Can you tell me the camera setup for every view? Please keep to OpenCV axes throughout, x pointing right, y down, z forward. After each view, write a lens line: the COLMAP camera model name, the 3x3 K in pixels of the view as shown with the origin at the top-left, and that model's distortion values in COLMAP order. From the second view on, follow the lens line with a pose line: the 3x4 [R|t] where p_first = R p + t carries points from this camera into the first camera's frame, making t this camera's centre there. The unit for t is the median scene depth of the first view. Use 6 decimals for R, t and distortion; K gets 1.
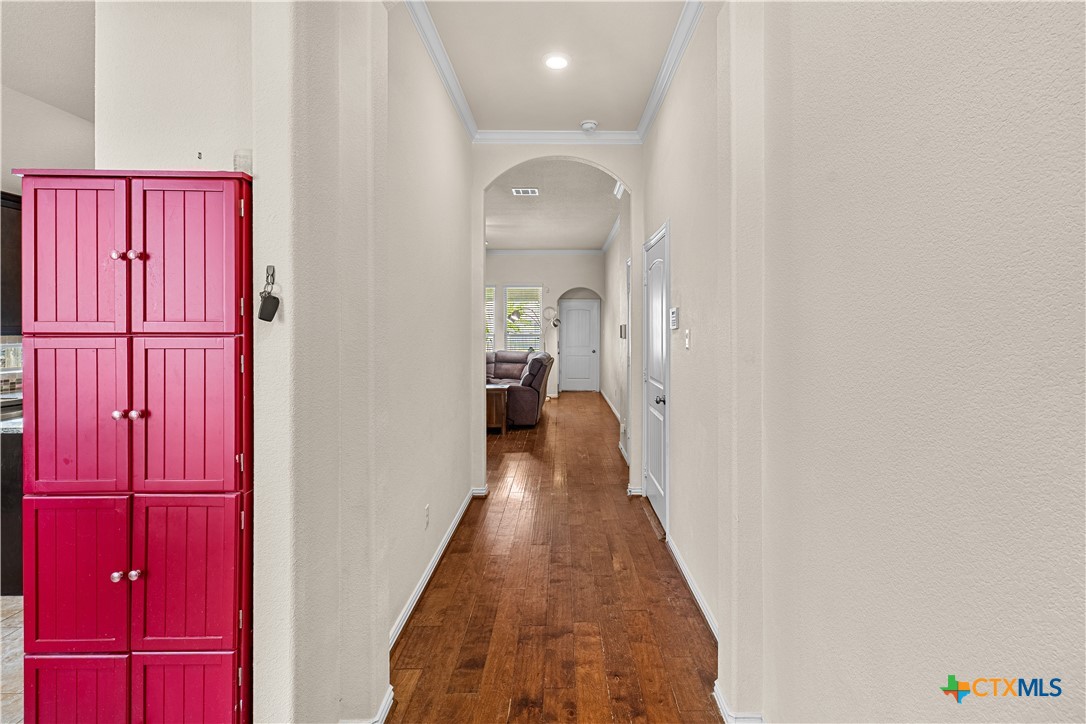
lens RADIAL K [[492.0, 0, 544.9], [0, 492.0, 340.1], [0, 0, 1]] dist [0.000838, -0.000050]
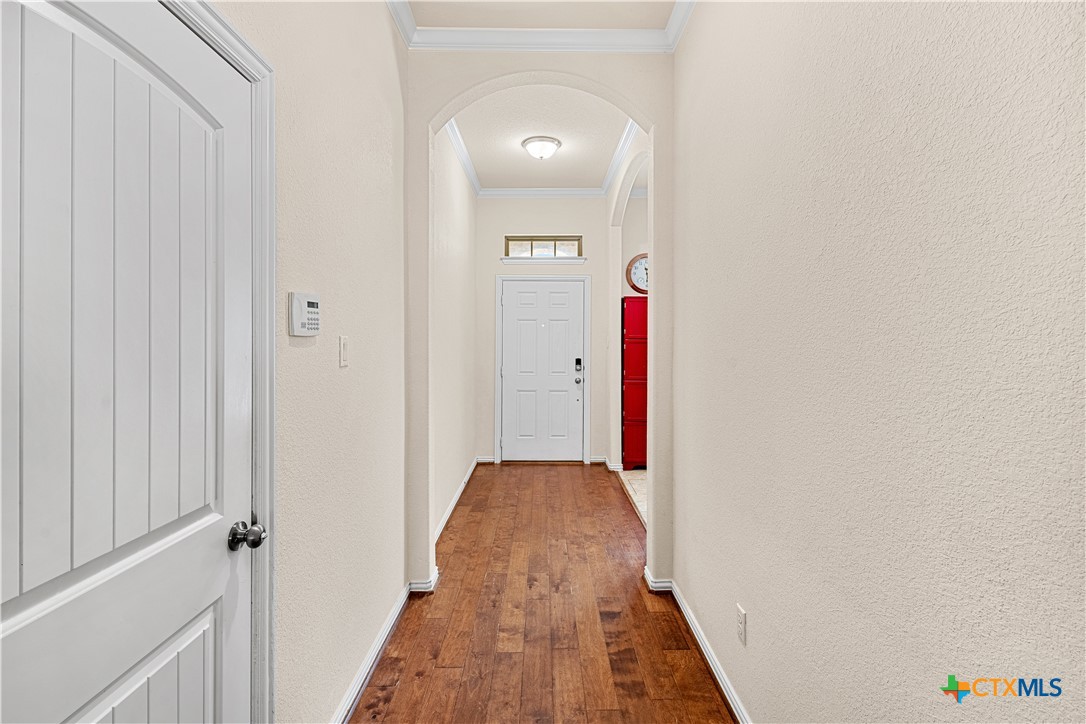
lens RADIAL K [[492.0, 0, 544.9], [0, 492.0, 340.1], [0, 0, 1]] dist [0.000838, -0.000050]
pose [[-0.999245, 0.001082, -0.038836, 0.051718], [0.000817, 0.999976, 0.006846, -0.022792], [0.038843, 0.006809, -0.999222, 1.933790]]
